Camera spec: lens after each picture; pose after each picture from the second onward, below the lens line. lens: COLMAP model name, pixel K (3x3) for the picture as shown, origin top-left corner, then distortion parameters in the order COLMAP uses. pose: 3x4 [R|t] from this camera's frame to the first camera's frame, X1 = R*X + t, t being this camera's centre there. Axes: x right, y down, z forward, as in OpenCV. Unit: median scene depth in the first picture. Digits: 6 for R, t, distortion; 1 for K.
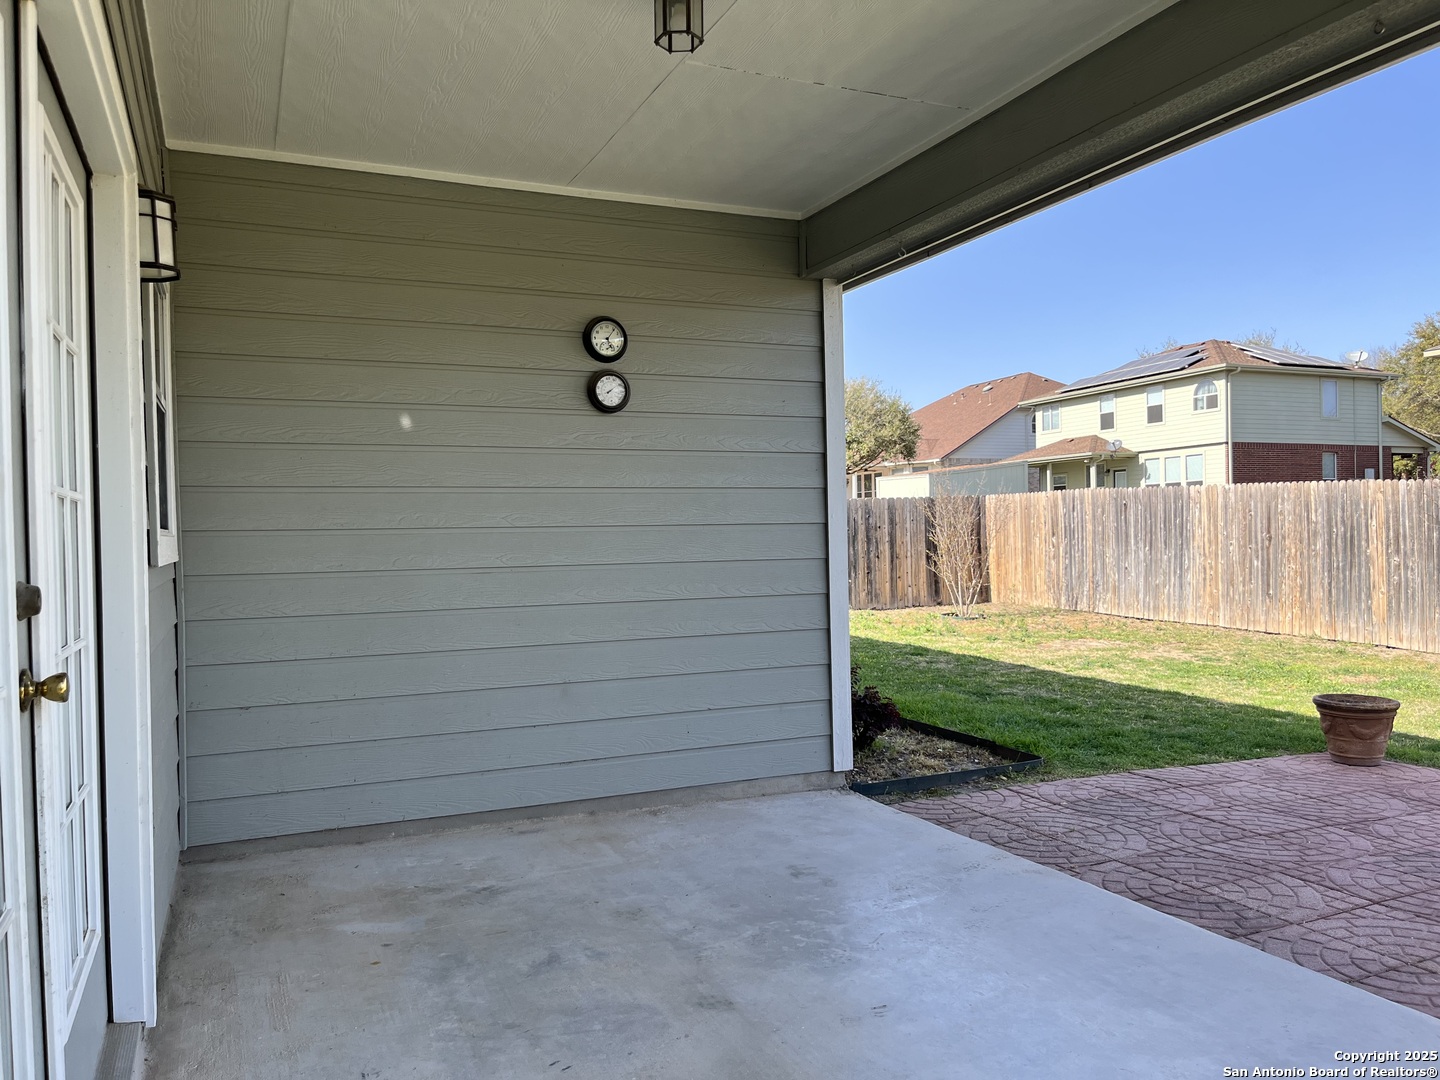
lens RADIAL K [[1088.3, 0, 708.6], [0, 1088.3, 547.7], [0, 0, 1]] dist [0.016432, -0.028158]
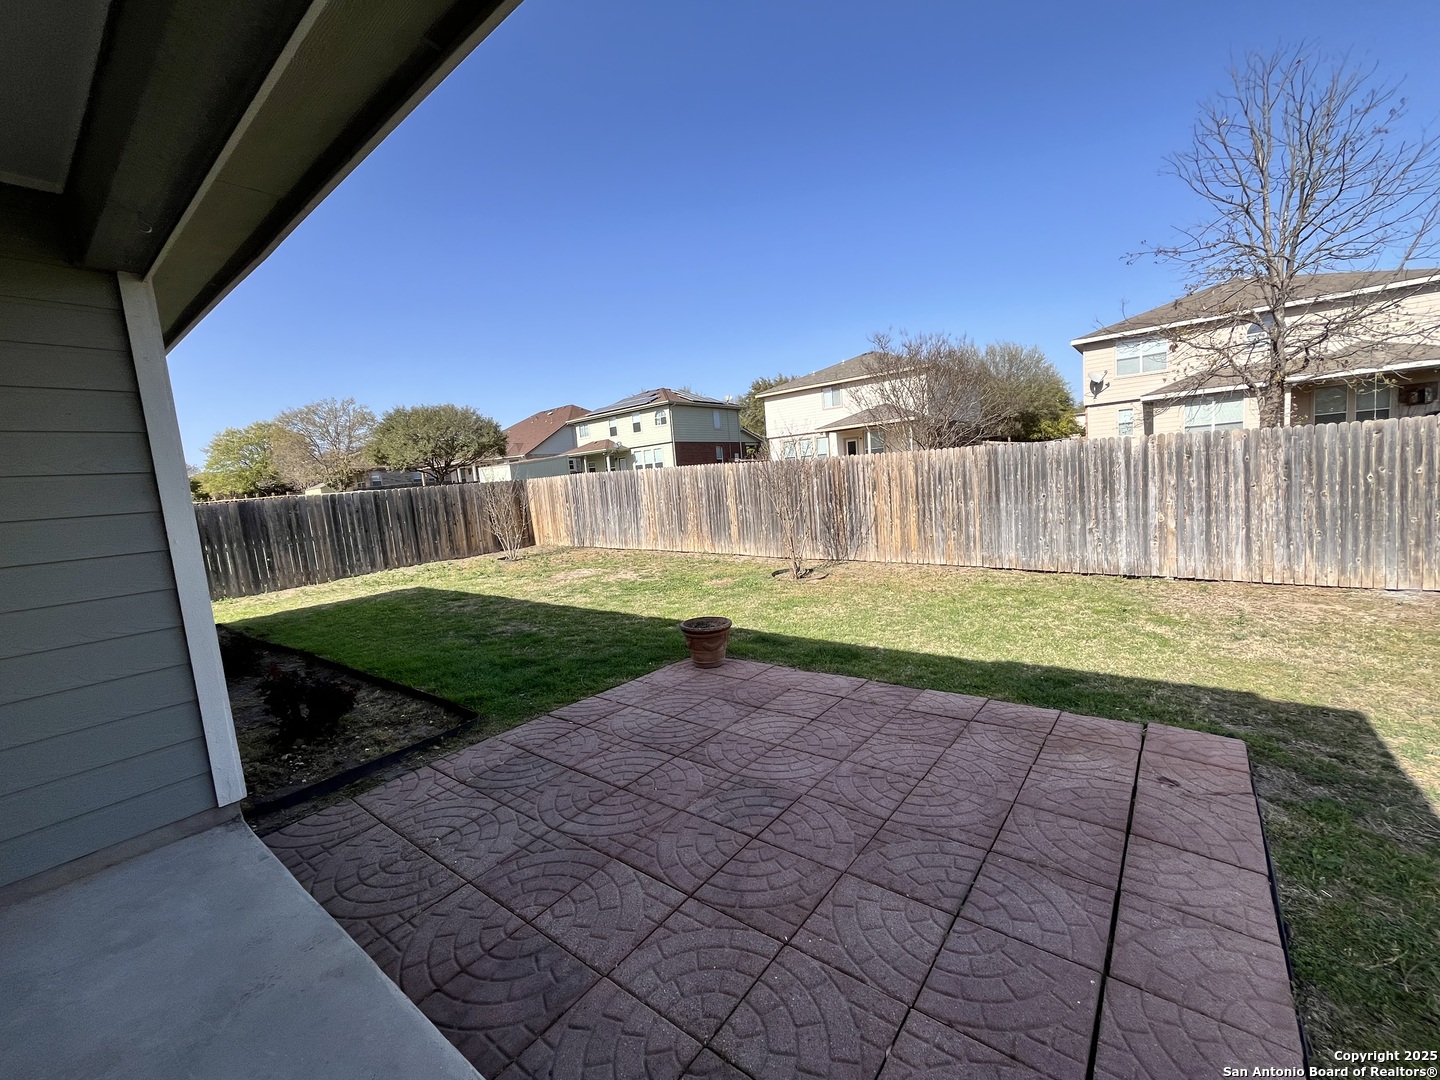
lens RADIAL K [[586.5, 0, 720.7], [0, 586.5, 542.7], [0, 0, 1]] dist [0.001798, -0.000369]
pose [[0.871757, -0.103393, 0.478905, 0.085260], [0.069317, 0.993675, 0.088349, -0.012437], [-0.485010, -0.043822, 0.873410, 0.106953]]
